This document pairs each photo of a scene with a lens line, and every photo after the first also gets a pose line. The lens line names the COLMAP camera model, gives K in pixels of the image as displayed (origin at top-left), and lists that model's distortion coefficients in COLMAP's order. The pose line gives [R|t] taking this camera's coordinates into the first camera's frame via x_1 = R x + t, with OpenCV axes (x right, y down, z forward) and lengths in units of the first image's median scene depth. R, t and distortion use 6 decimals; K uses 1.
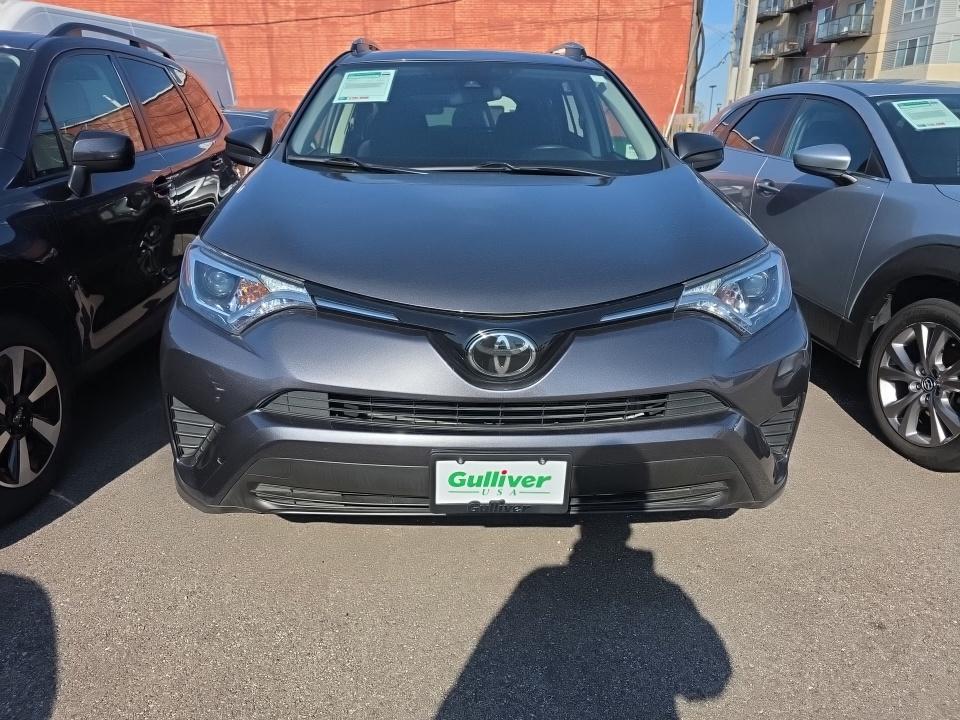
lens RADIAL K [[653.2, 0, 475.9], [0, 653.2, 366.3], [0, 0, 1]] dist [0.046795, -0.047455]
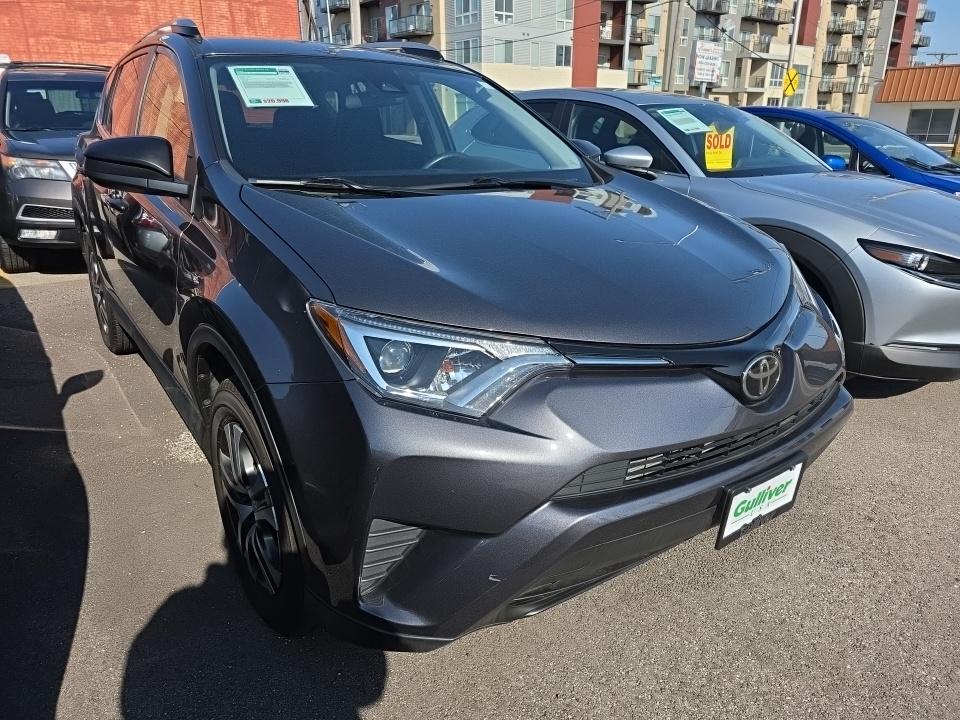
lens RADIAL K [[654.0, 0, 480.0], [0, 654.0, 360.0], [0, 0, 1]] dist [0.045454, -0.044743]
pose [[0.817913, -0.193456, 0.541843, -0.401711], [0.186104, 0.980104, 0.069005, -0.089846], [-0.544412, 0.044399, 0.837642, 0.170502]]
